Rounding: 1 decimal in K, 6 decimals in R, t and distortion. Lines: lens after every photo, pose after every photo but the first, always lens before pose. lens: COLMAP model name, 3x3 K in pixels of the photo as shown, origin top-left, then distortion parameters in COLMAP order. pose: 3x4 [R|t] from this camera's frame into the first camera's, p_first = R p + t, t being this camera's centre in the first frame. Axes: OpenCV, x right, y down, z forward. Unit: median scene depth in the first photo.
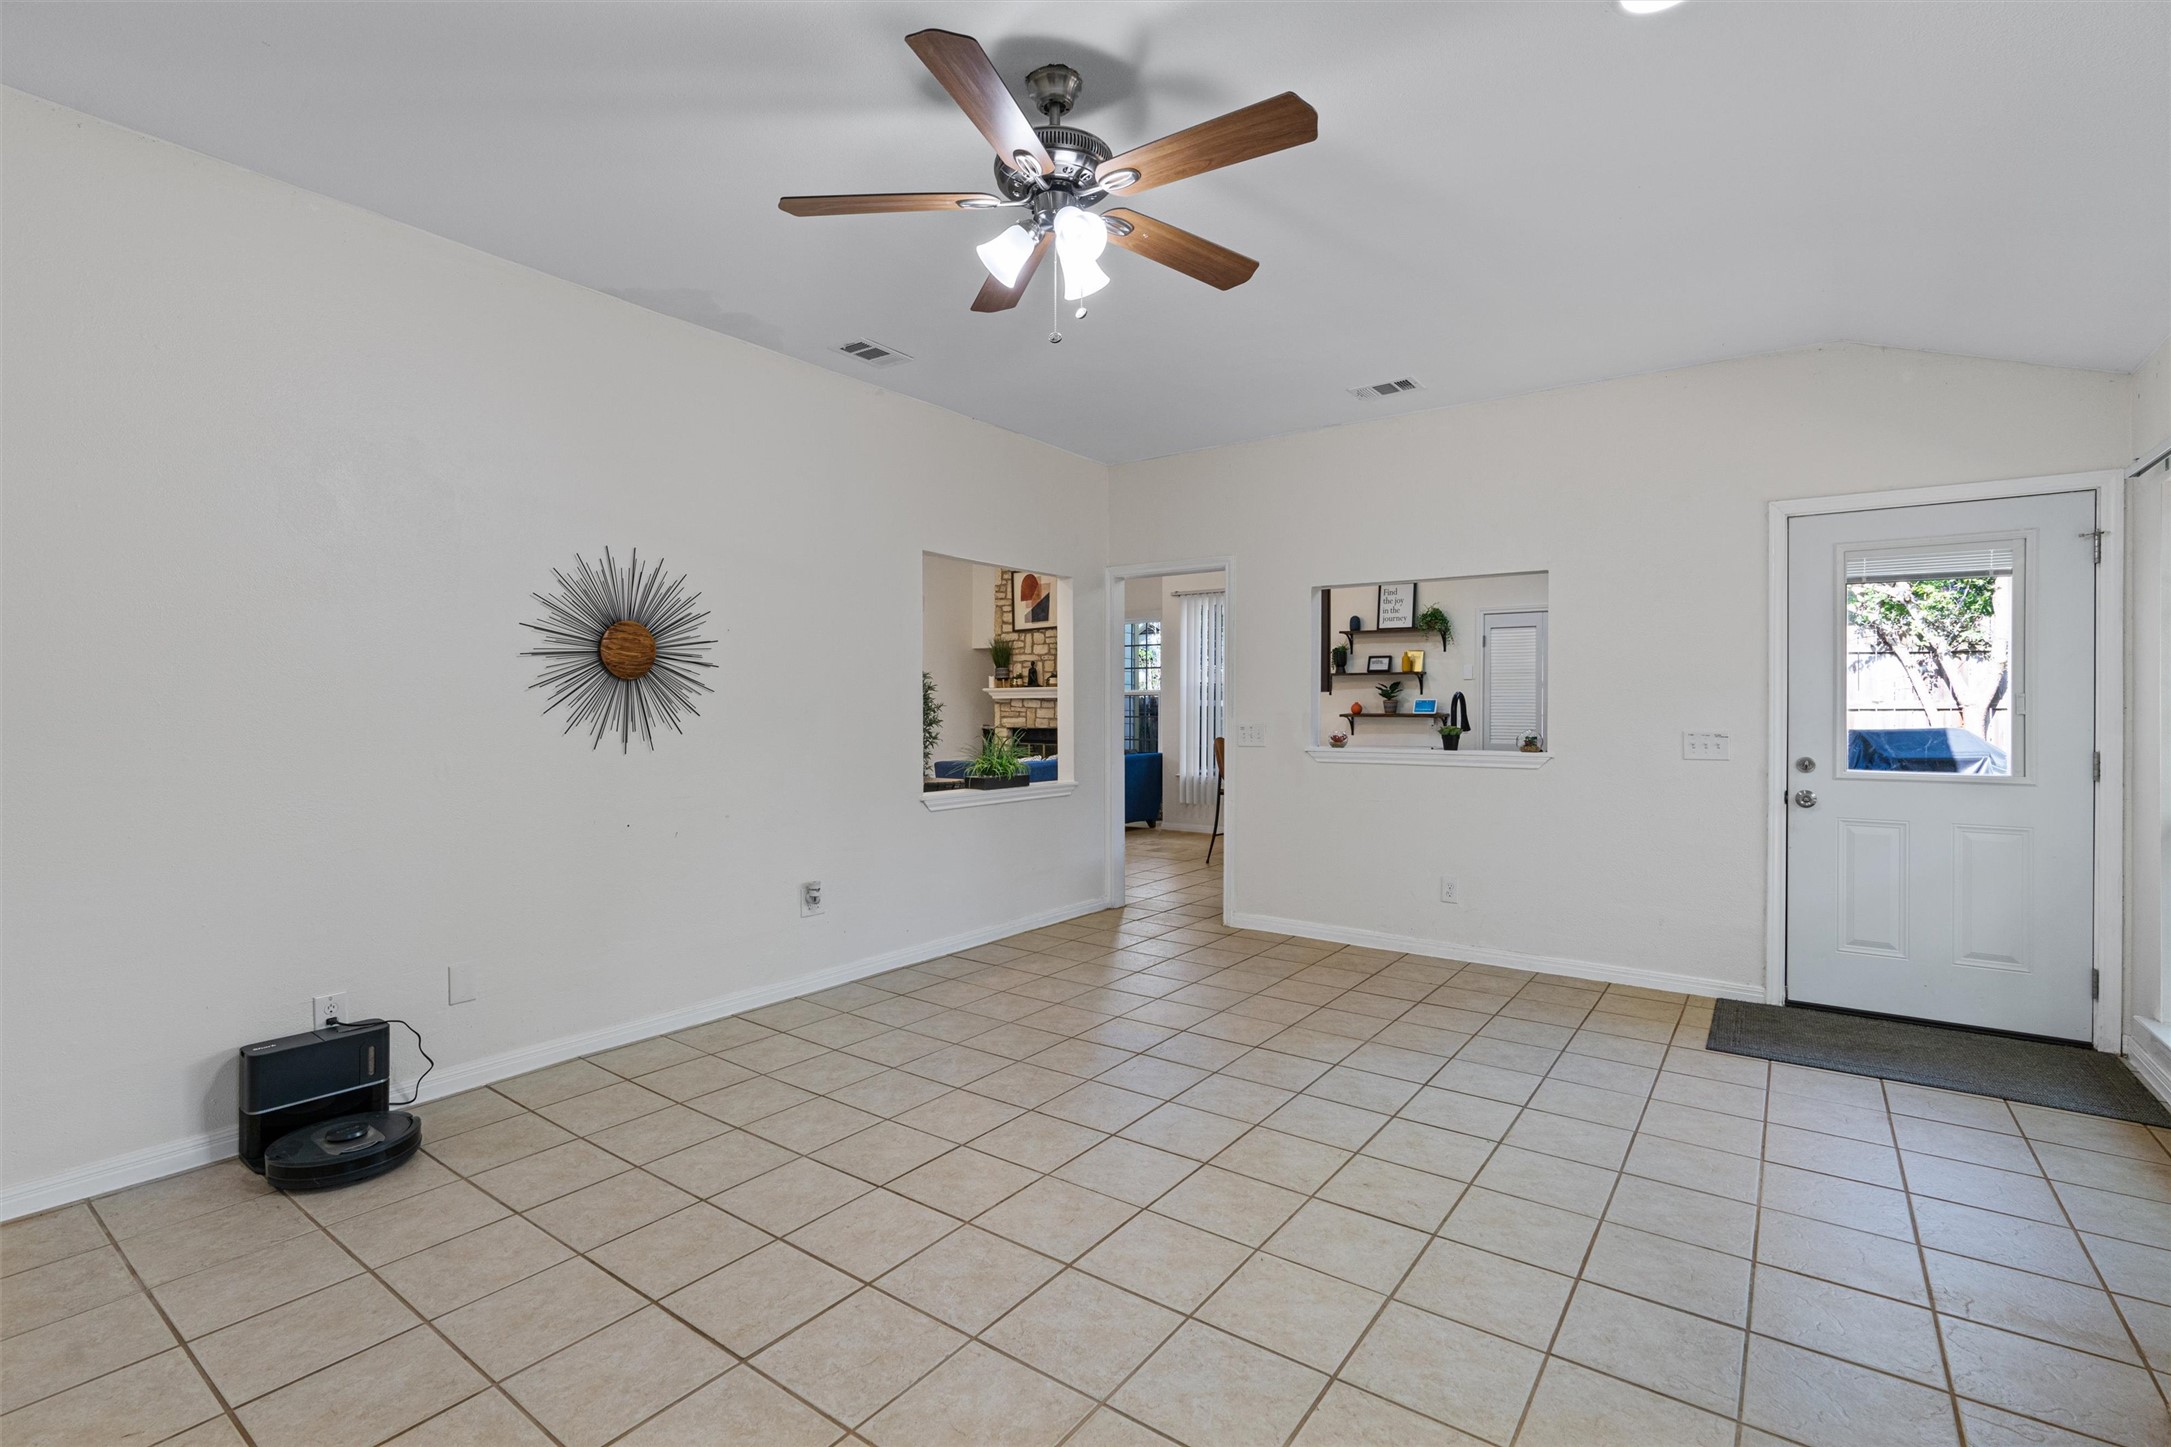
lens RADIAL K [[974.6, 0, 1091.0], [0, 974.6, 719.6], [0, 0, 1]] dist [-0.015556, 0.005233]
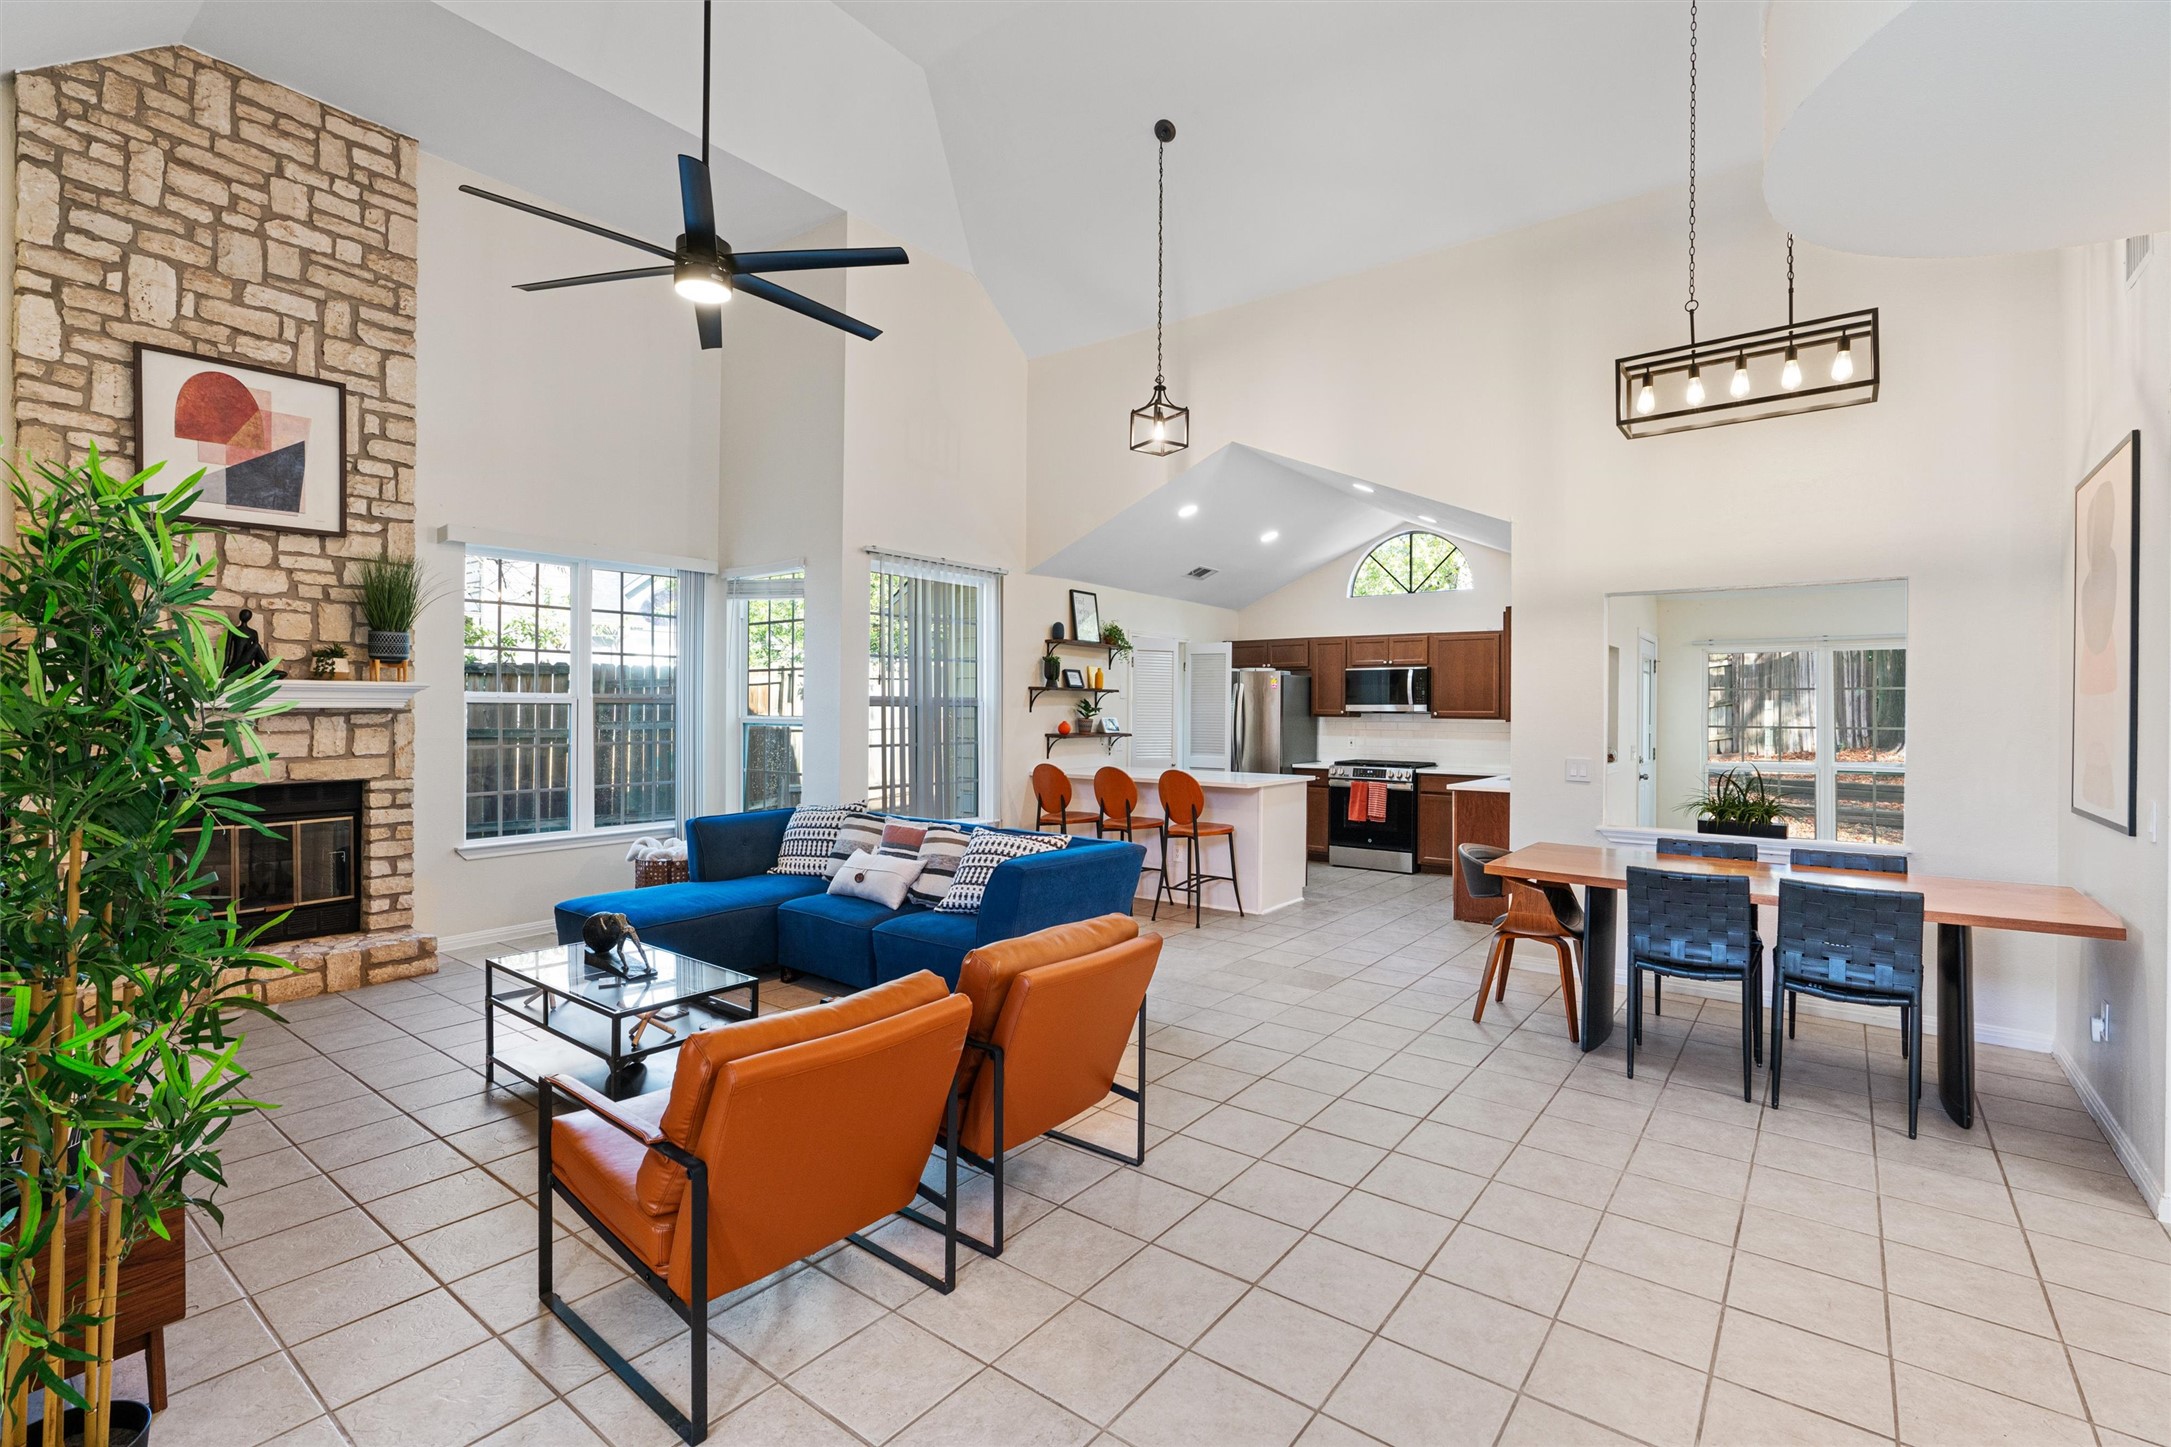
lens RADIAL K [[974.6, 0, 1091.0], [0, 974.6, 719.6], [0, 0, 1]] dist [-0.015556, 0.005233]
pose [[0.030220, -0.011183, 0.999481, -0.616848], [0.003462, 0.999933, 0.011084, -0.029494], [-0.999537, 0.003125, 0.030256, 0.964204]]
